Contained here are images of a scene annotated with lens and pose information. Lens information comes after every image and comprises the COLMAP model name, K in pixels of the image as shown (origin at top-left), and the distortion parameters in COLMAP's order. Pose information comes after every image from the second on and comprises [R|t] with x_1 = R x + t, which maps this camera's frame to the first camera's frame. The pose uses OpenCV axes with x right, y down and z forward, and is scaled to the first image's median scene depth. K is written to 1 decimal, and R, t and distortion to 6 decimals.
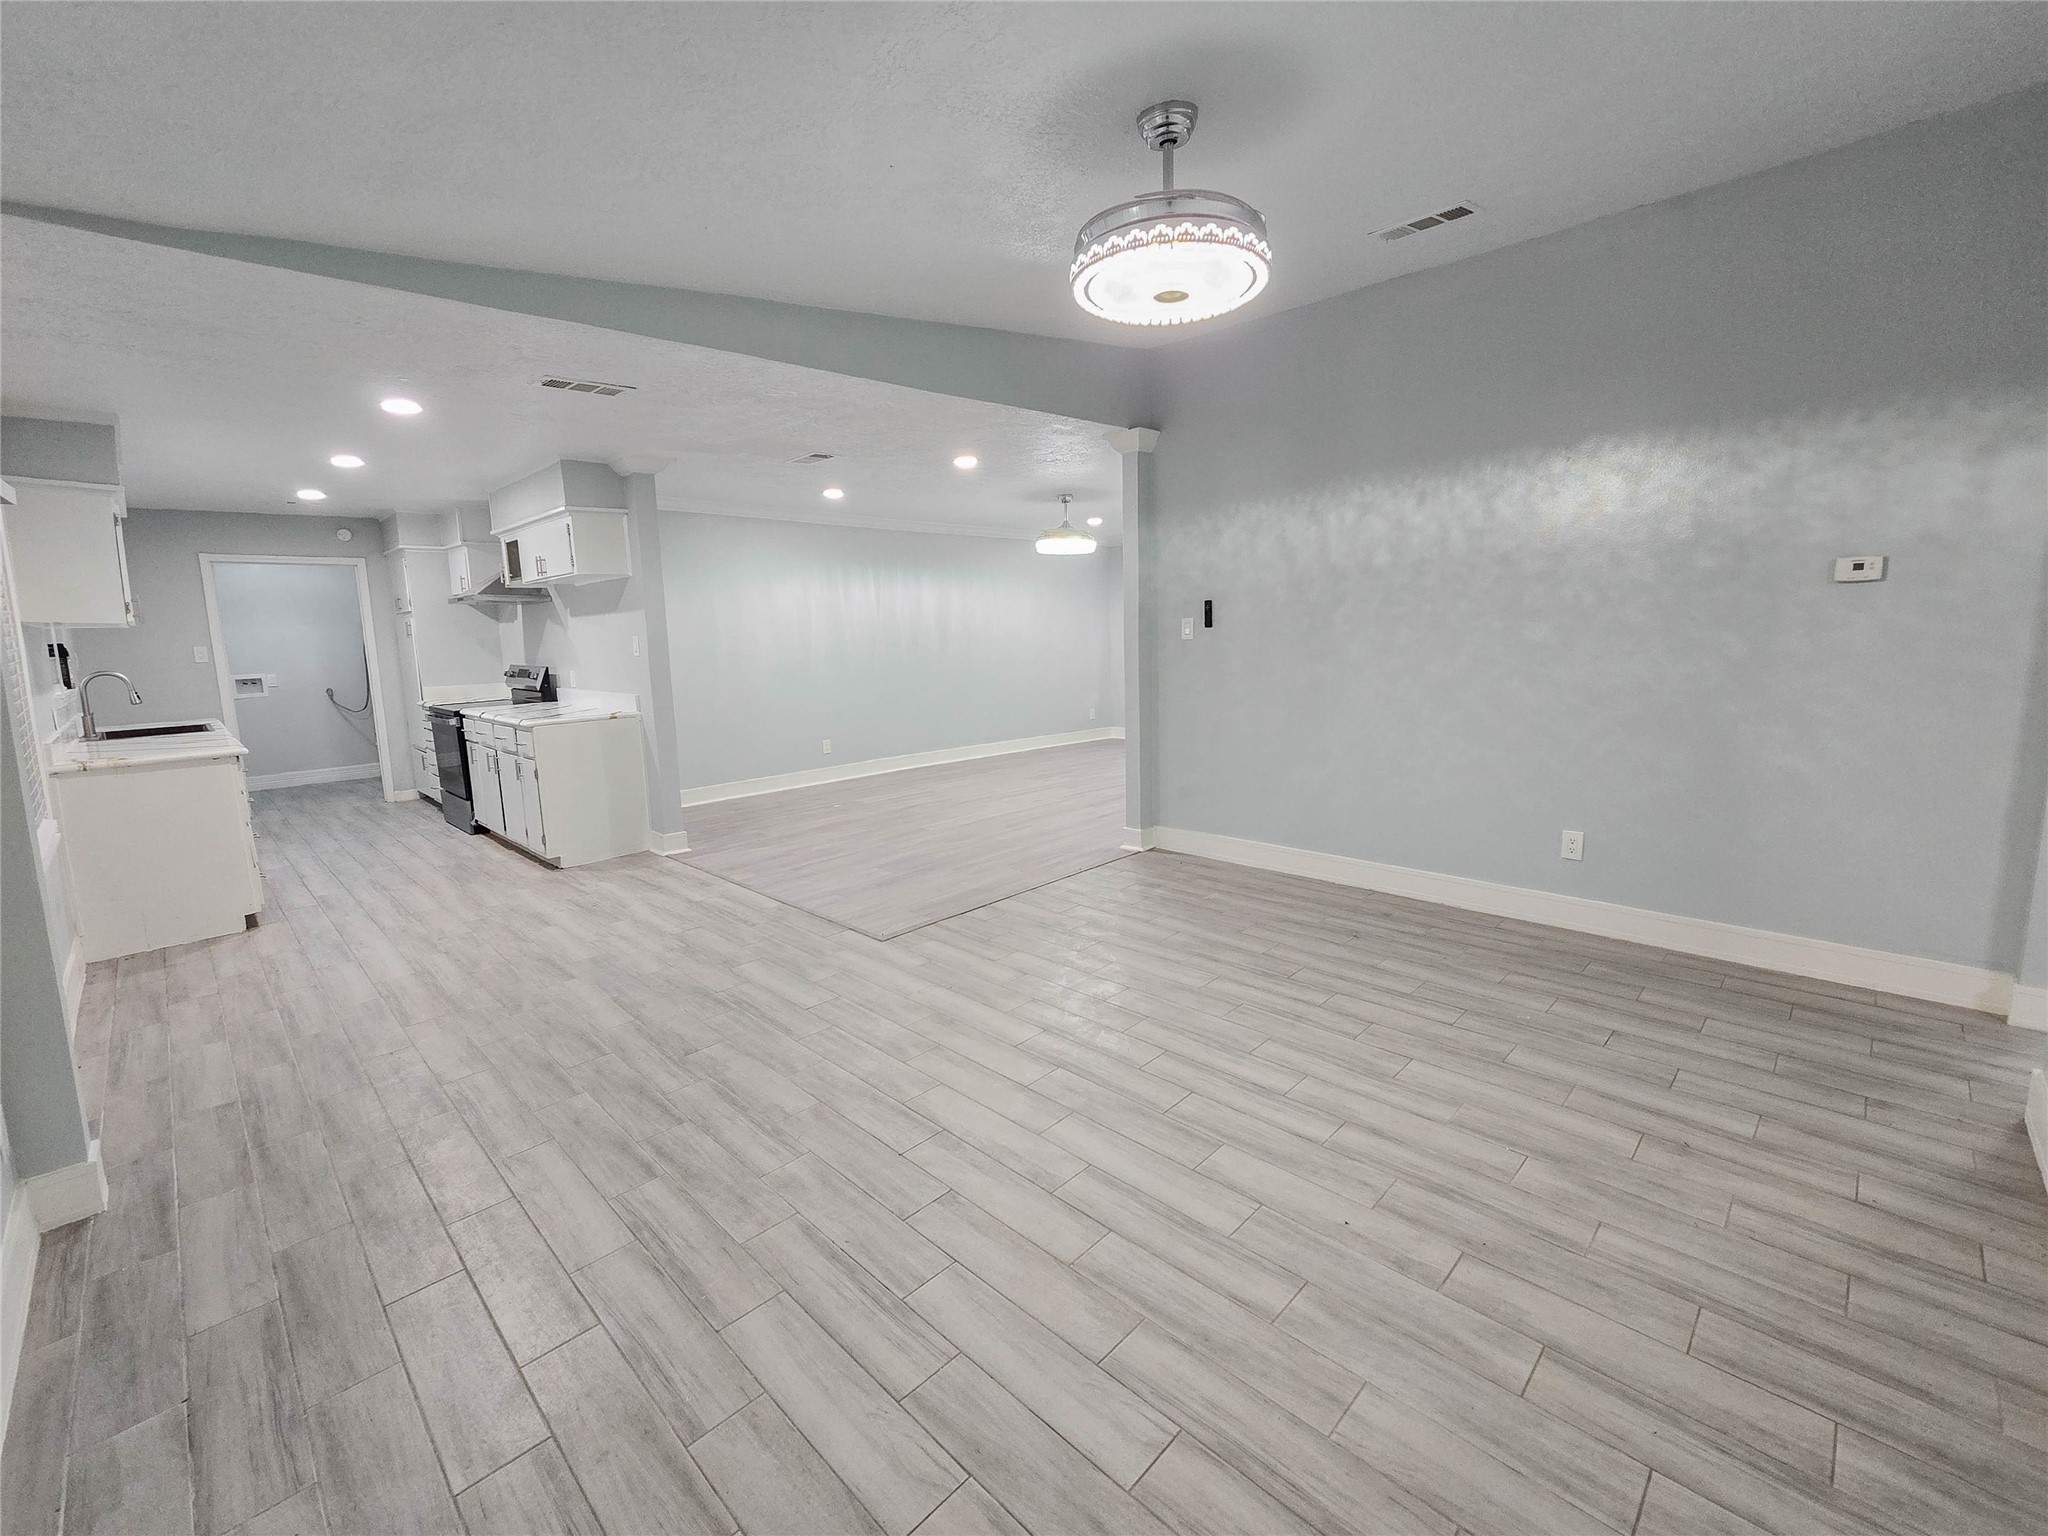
lens RADIAL K [[872.6, 0, 1023.5], [0, 872.6, 746.0], [0, 0, 1]] dist [0.000534, 0.001101]
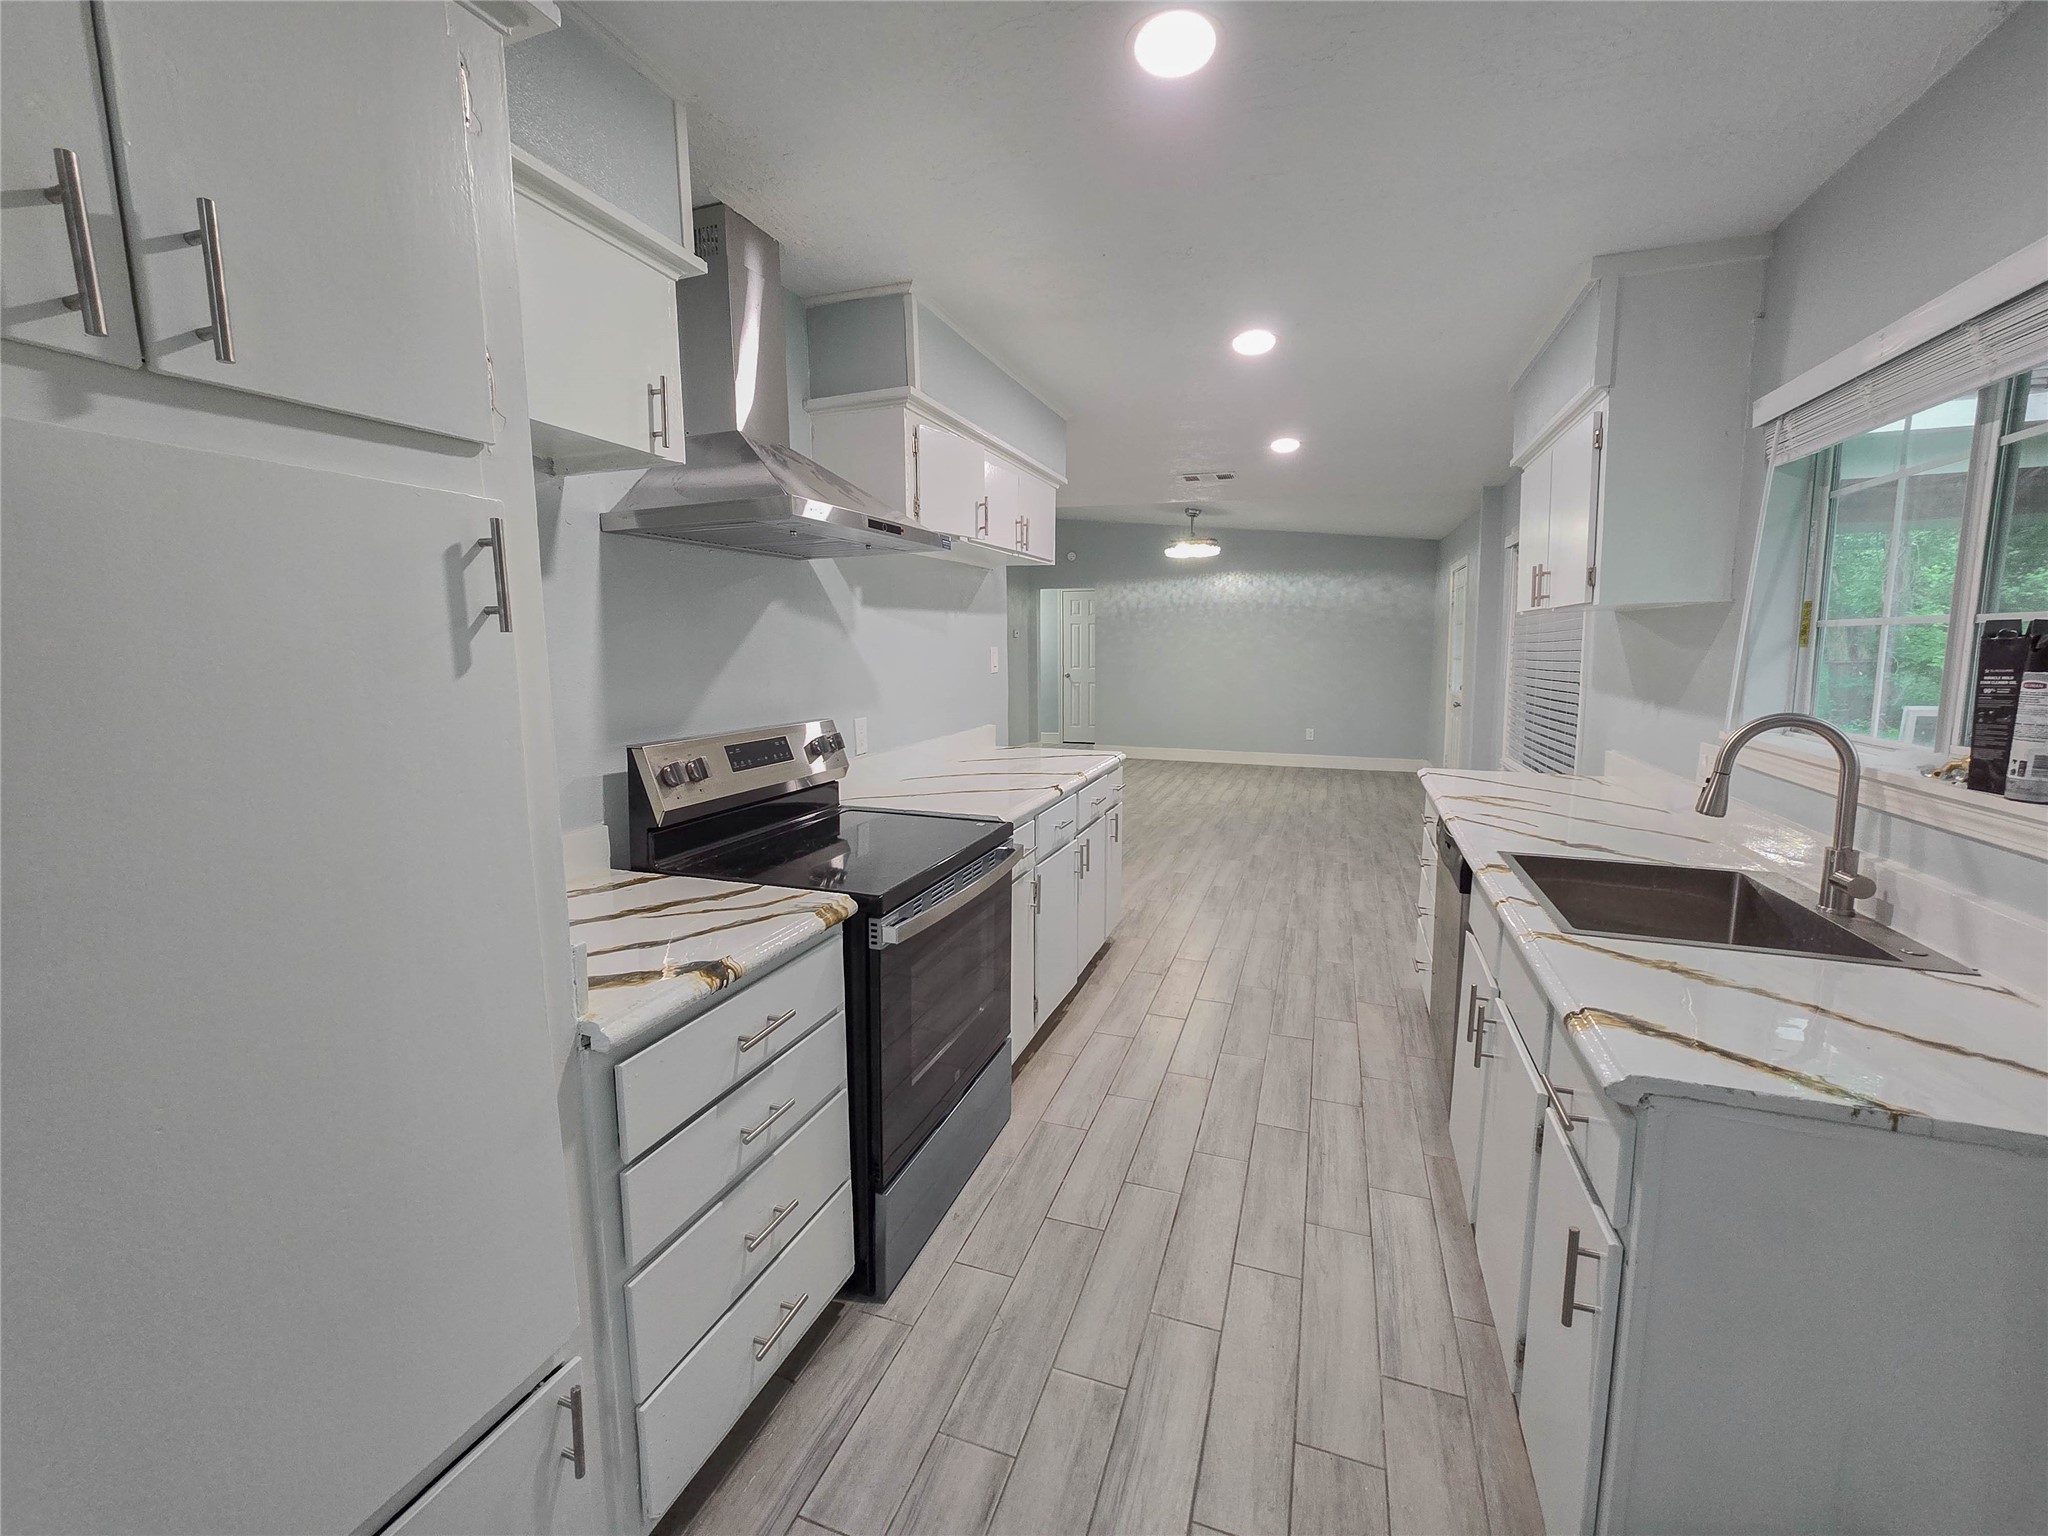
lens RADIAL K [[842.4, 0, 1039.7], [0, 842.4, 749.2], [0, 0, 1]] dist [0.000672, -0.000446]
pose [[-0.435643, -0.085002, 0.896097, -1.835050], [0.138652, 0.977312, 0.160113, -0.244819], [-0.889377, 0.193997, -0.413974, 2.088770]]
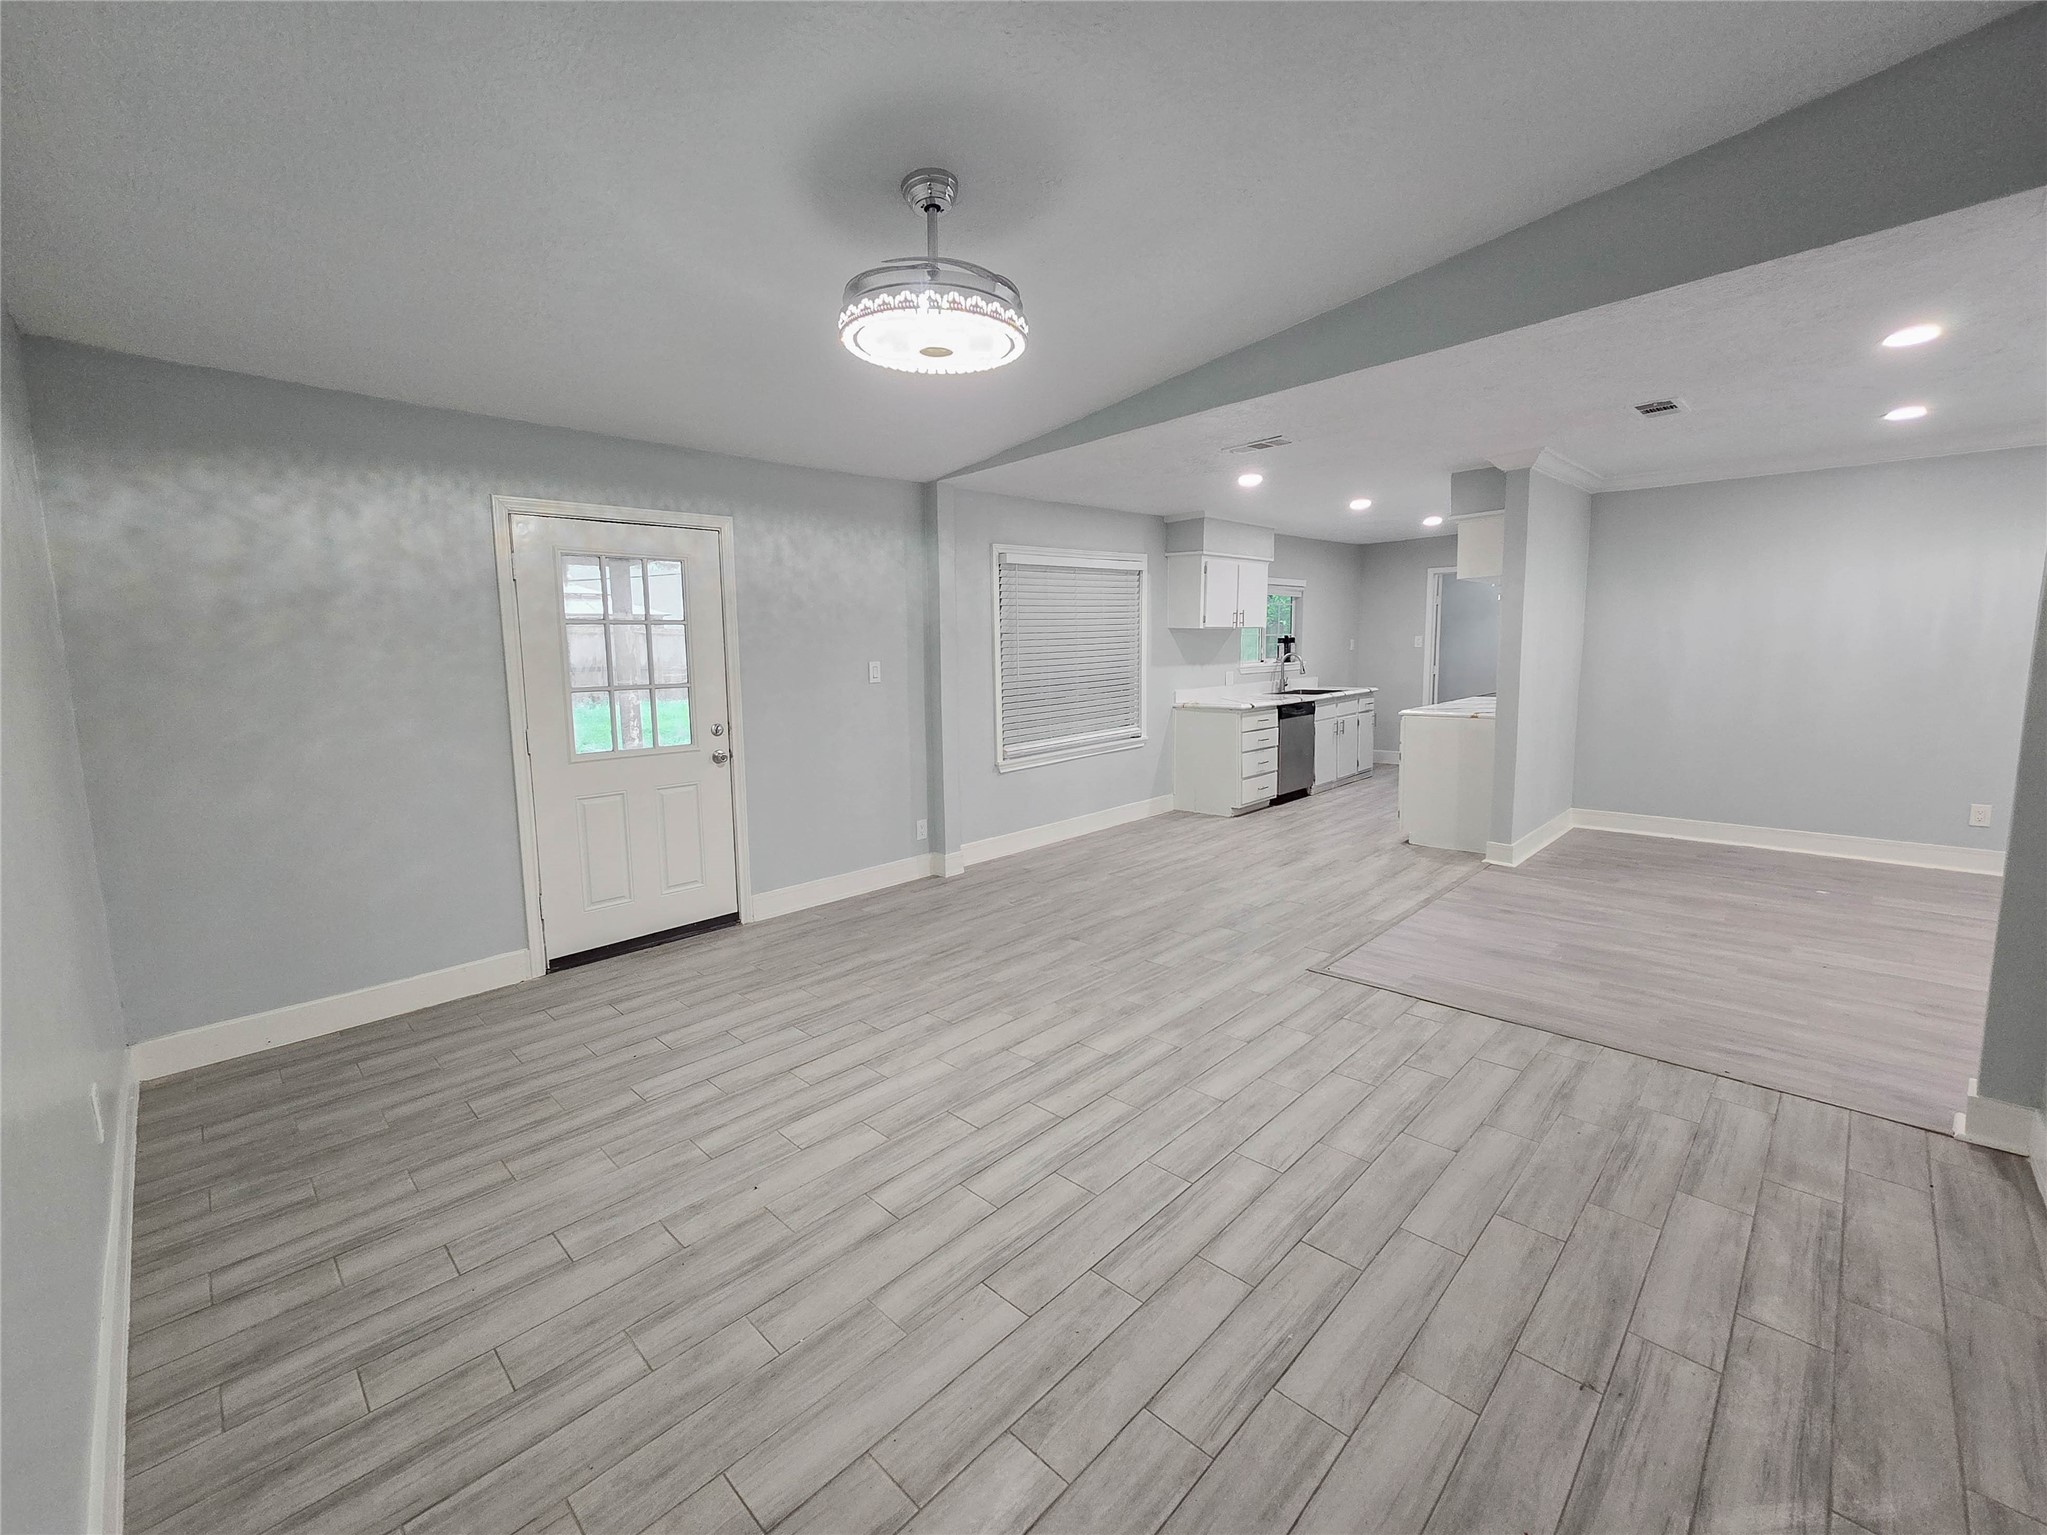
lens RADIAL K [[842.0, 0, 1039.2], [0, 842.0, 748.7], [0, 0, 1]] dist [0.000672, -0.000446]
pose [[0.015695, 0.151838, -0.988281, 0.814420], [-0.115283, 0.982086, 0.149055, -0.135933], [0.993209, 0.111593, 0.032918, 0.746439]]
